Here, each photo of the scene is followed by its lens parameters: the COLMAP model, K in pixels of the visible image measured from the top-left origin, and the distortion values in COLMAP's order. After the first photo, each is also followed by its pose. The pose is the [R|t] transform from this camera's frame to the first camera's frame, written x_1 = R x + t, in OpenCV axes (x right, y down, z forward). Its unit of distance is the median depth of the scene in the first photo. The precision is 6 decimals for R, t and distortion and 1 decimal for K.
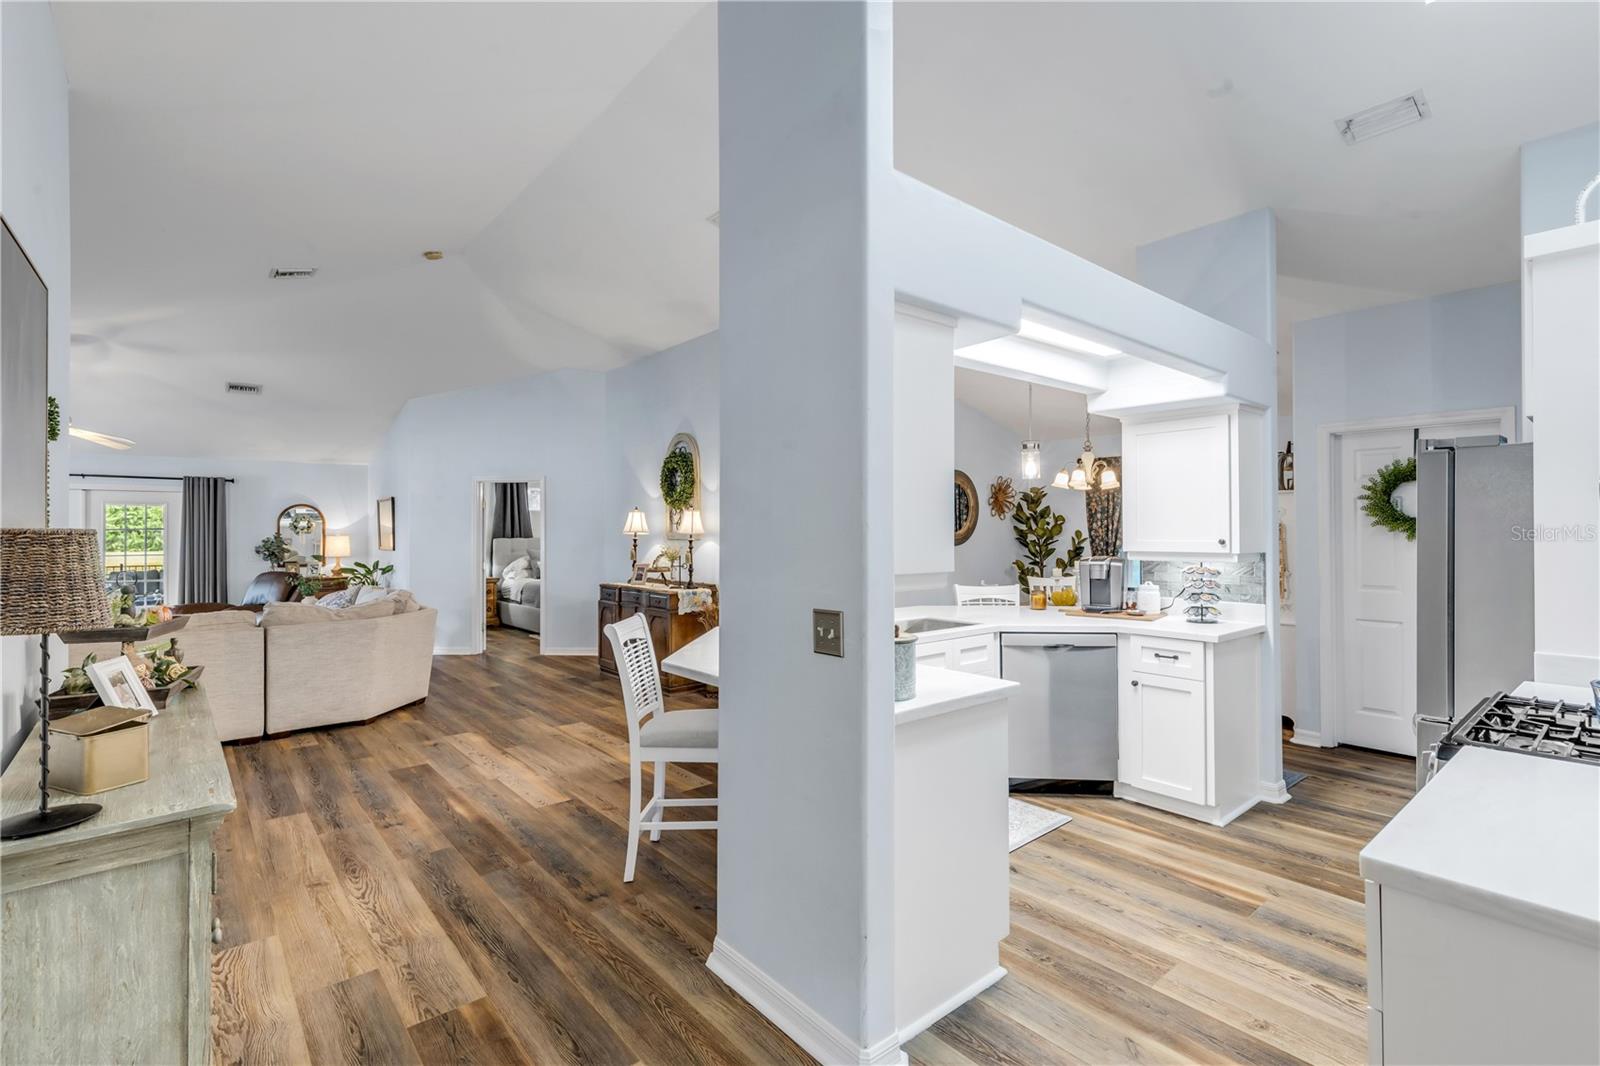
lens RADIAL K [[718.9, 0, 793.1], [0, 718.9, 527.3], [0, 0, 1]] dist [0.007971, -0.001341]
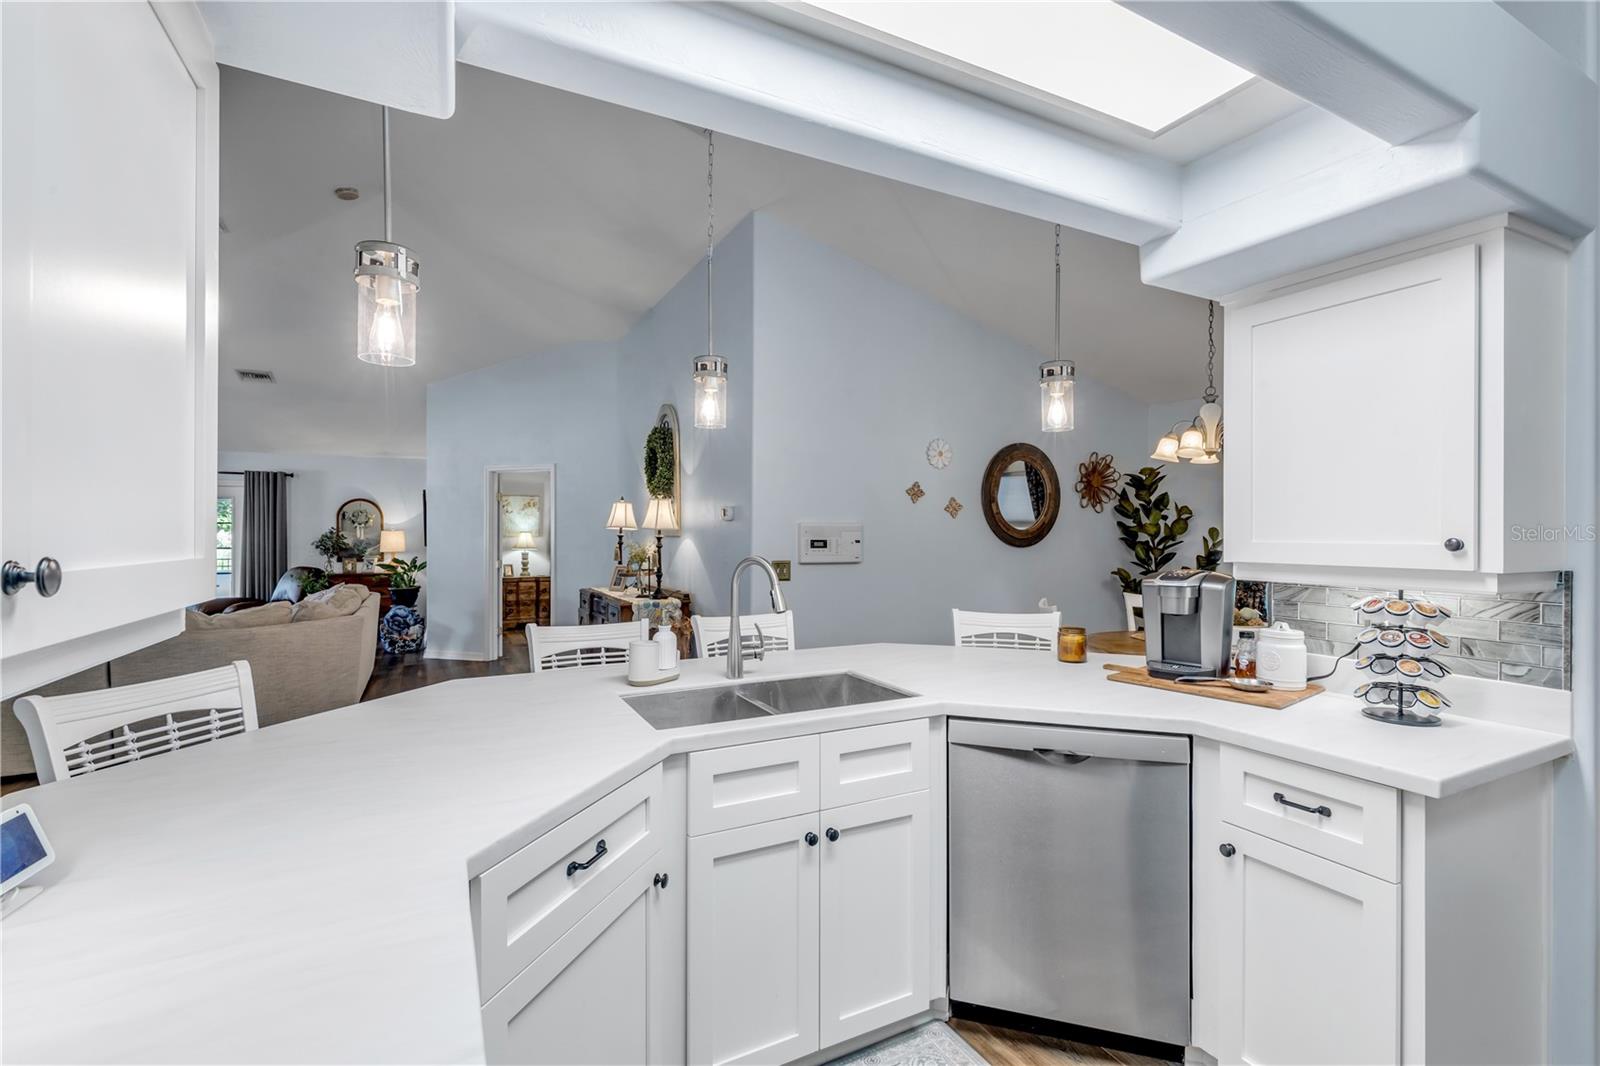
lens RADIAL K [[718.9, 0, 789.1], [0, 718.9, 533.0], [0, 0, 1]] dist [0.007971, -0.001341]
pose [[0.978046, 0.006436, -0.208292, 0.278190], [-0.004759, 0.999952, 0.008552, 0.010876], [0.208337, -0.007373, 0.978029, 0.464796]]
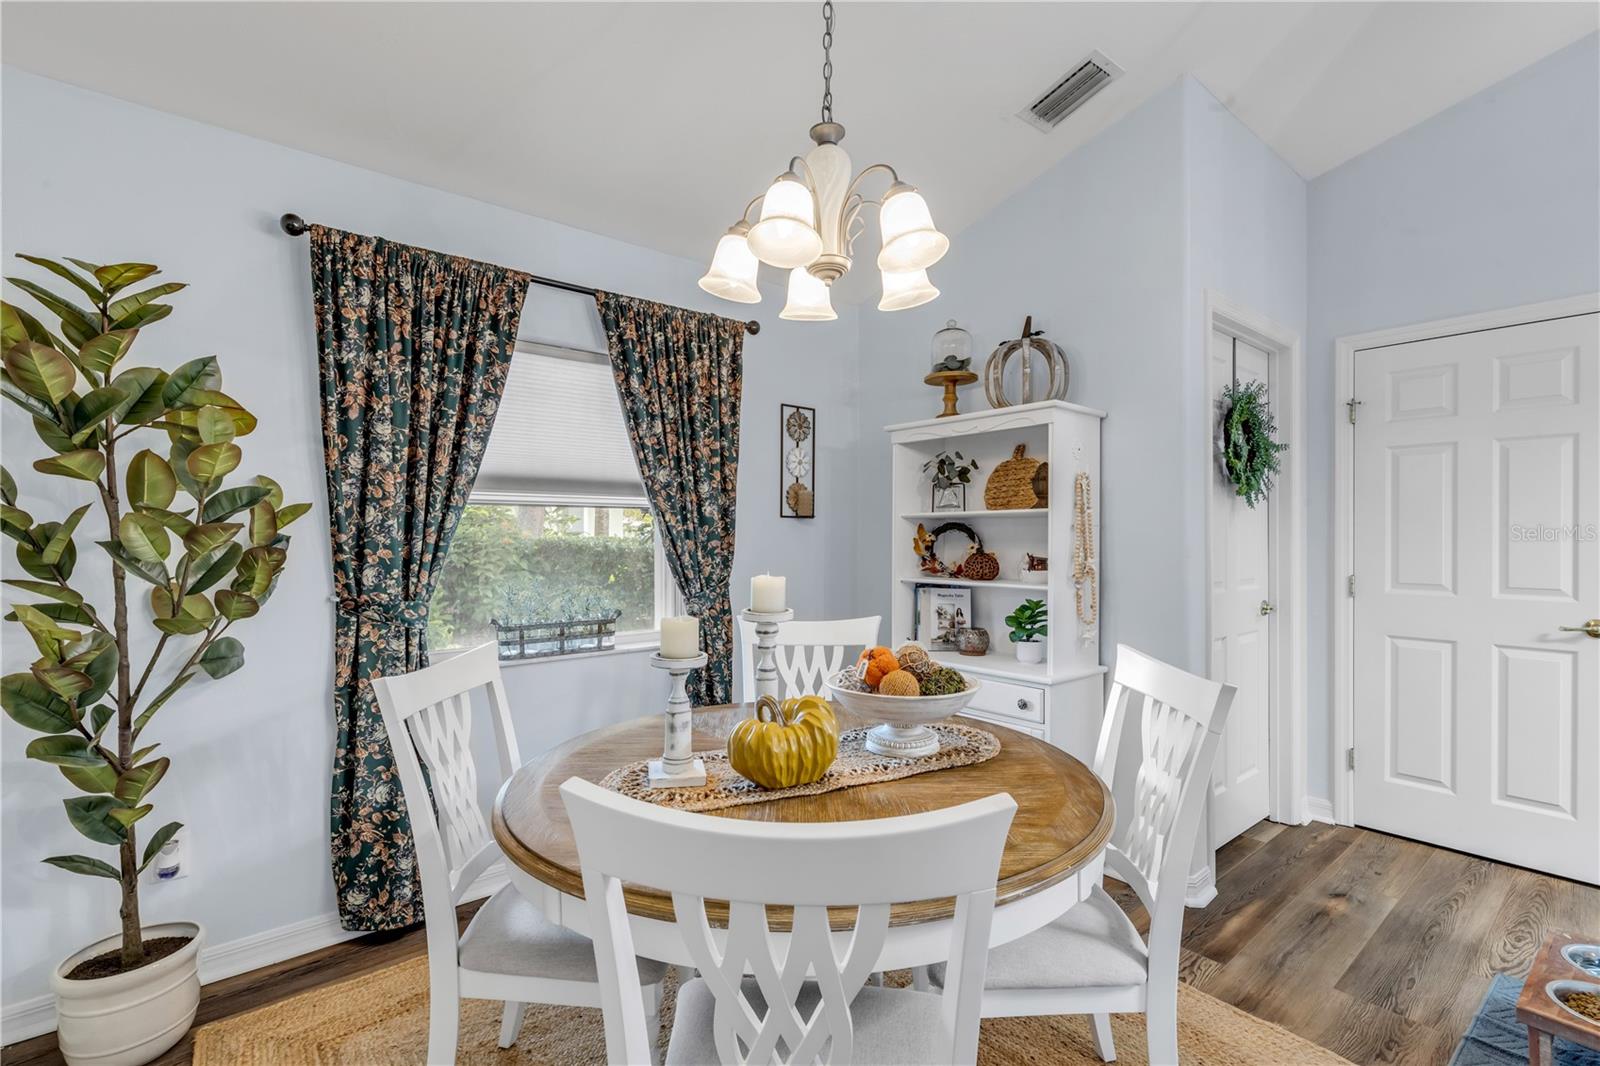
lens RADIAL K [[718.9, 0, 813.2], [0, 718.9, 540.0], [0, 0, 1]] dist [0.007971, -0.001341]
pose [[0.001161, -0.003158, 0.999994, 0.240555], [-0.005517, 0.999980, 0.003165, 0.053307], [-0.999984, -0.005520, 0.001144, 1.572205]]
